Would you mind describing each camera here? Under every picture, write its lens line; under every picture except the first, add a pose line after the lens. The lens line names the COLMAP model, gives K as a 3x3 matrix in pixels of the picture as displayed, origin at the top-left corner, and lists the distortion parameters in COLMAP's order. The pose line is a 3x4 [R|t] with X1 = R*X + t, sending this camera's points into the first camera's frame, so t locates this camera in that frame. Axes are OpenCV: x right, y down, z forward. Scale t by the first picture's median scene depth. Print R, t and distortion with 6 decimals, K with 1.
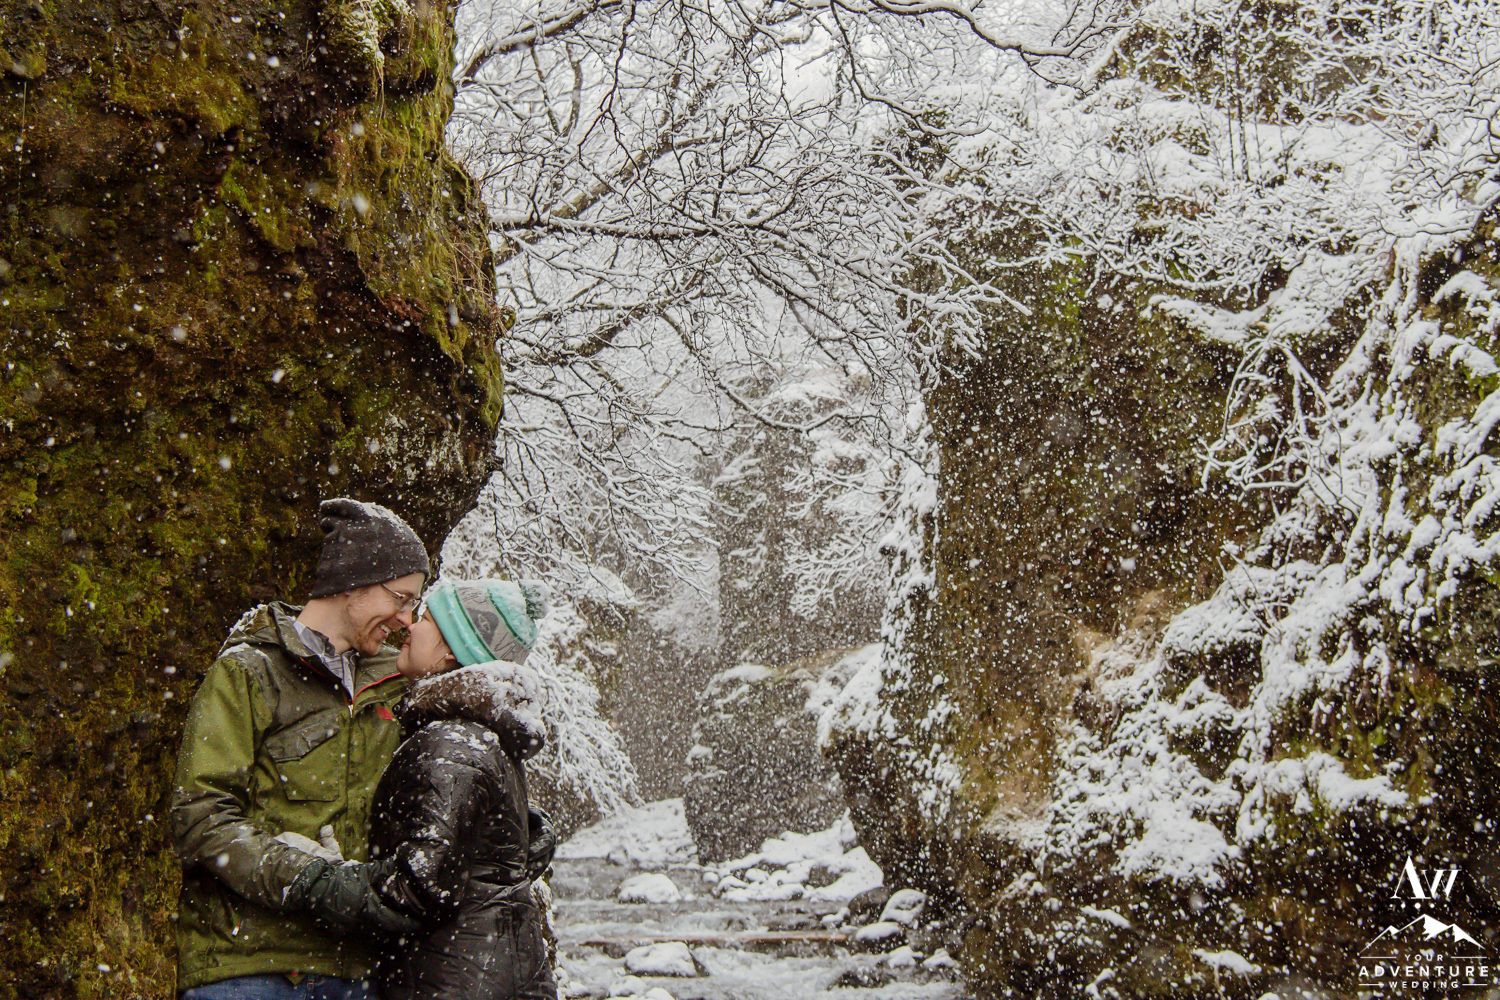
lens RADIAL K [[1685.9, 0, 744.5], [0, 1685.9, 443.1], [0, 0, 1]] dist [0.007761, -0.010163]
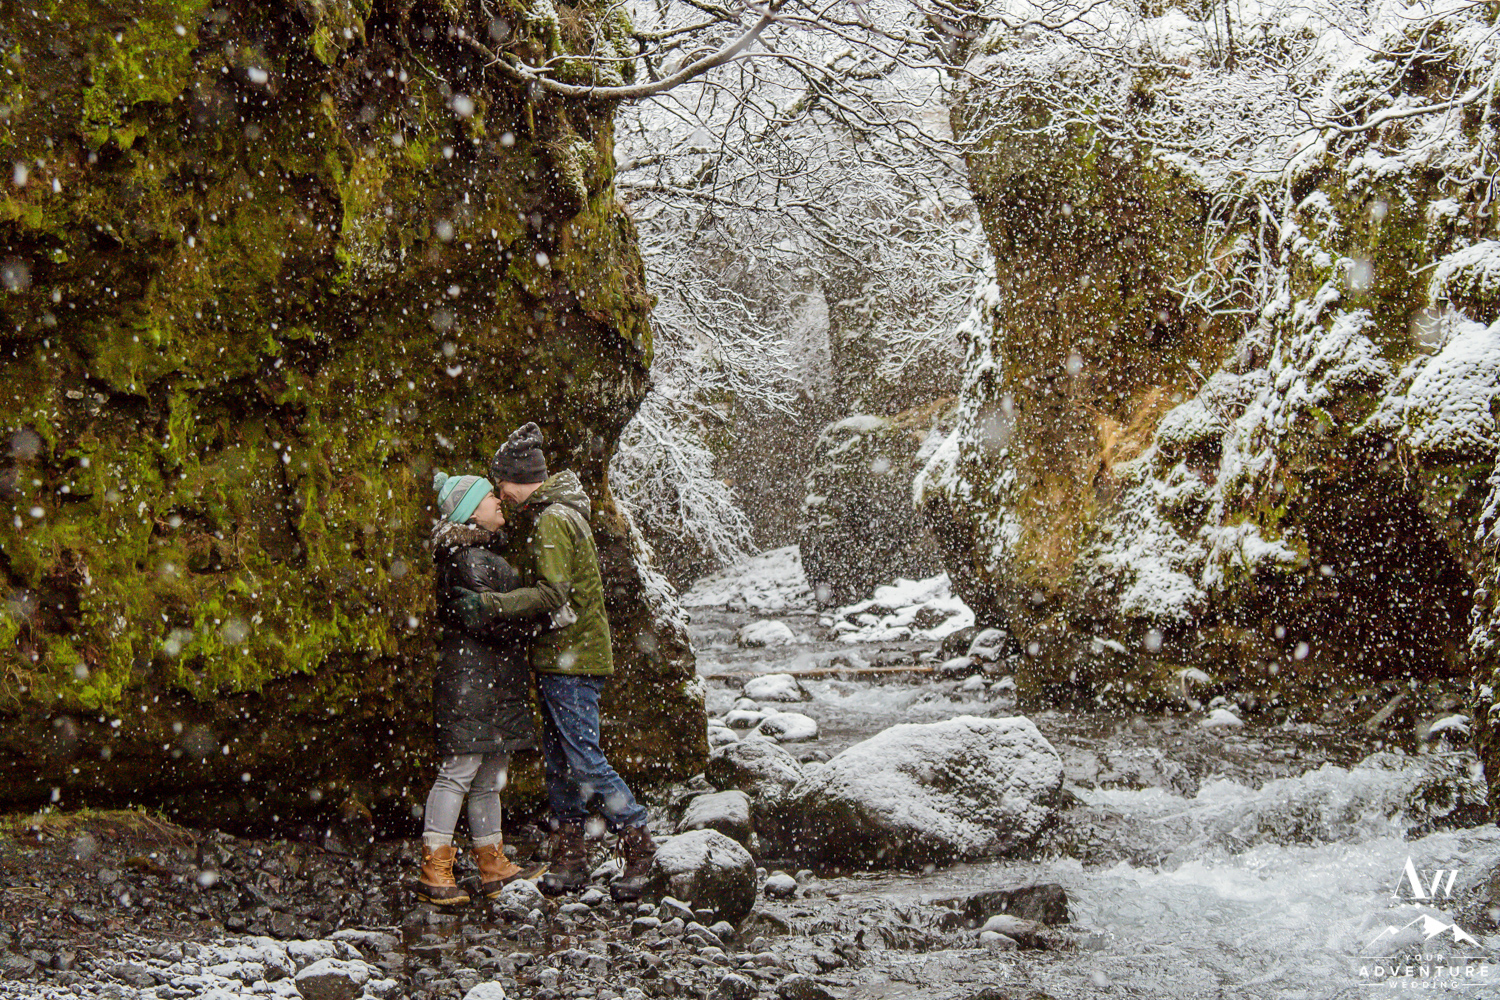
lens RADIAL K [[1907.5, 0, 746.1], [0, 1907.5, 418.2], [0, 0, 1]] dist [0.000722, -0.014767]
pose [[0.997406, -0.027385, -0.066561, 0.025101], [0.036705, 0.989028, 0.143098, -0.075135], [0.061912, -0.145170, 0.987468, -0.296652]]
